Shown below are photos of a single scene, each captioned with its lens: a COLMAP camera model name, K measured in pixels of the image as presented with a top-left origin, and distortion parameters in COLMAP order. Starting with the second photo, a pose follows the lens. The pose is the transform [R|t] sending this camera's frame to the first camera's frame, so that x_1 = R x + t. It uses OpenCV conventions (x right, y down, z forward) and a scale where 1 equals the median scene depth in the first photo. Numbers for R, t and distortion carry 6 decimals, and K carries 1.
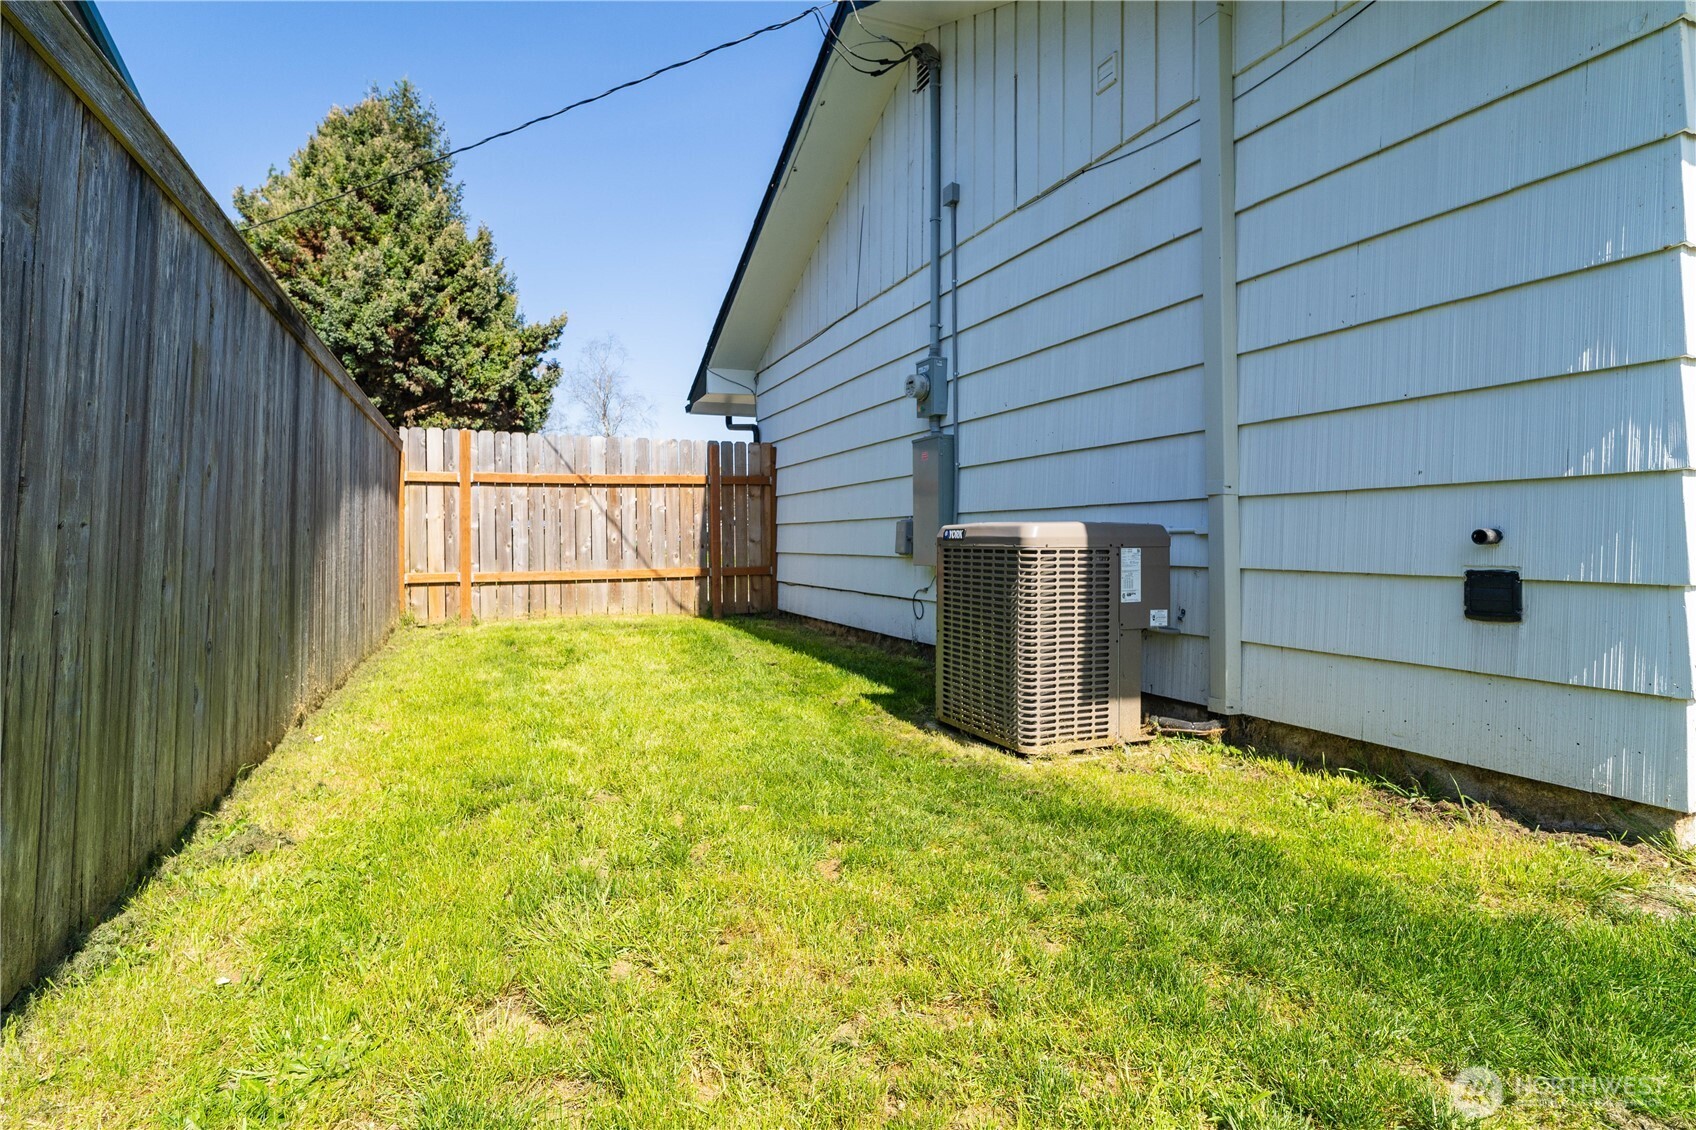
lens RADIAL K [[797.3, 0, 843.0], [0, 797.3, 590.0], [0, 0, 1]] dist [-0.000473, 0.000974]
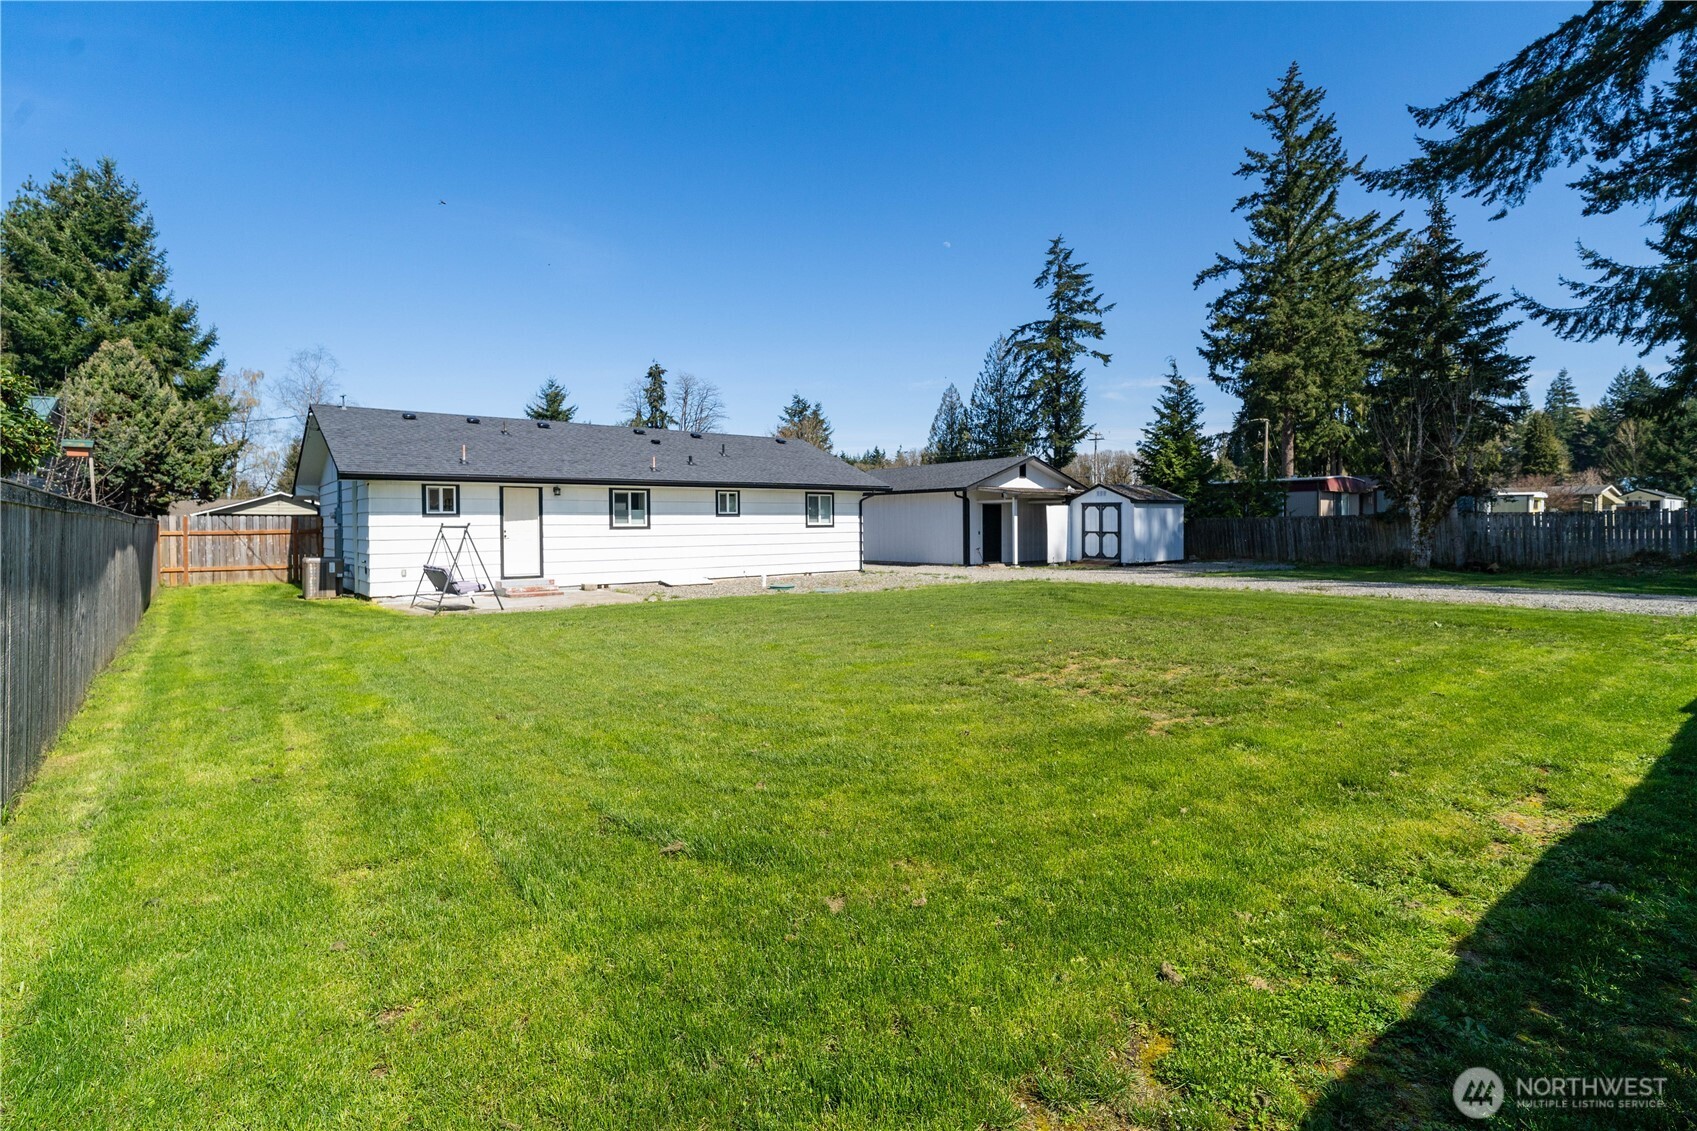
lens RADIAL K [[803.3, 0, 848.5], [0, 803.3, 565.5], [0, 0, 1]] dist [0.001419, 0.000850]
pose [[0.964200, -0.011568, 0.264925, 0.919456], [0.014706, 0.999843, -0.009862, 0.028611], [-0.264769, 0.013405, 0.964219, -2.106697]]
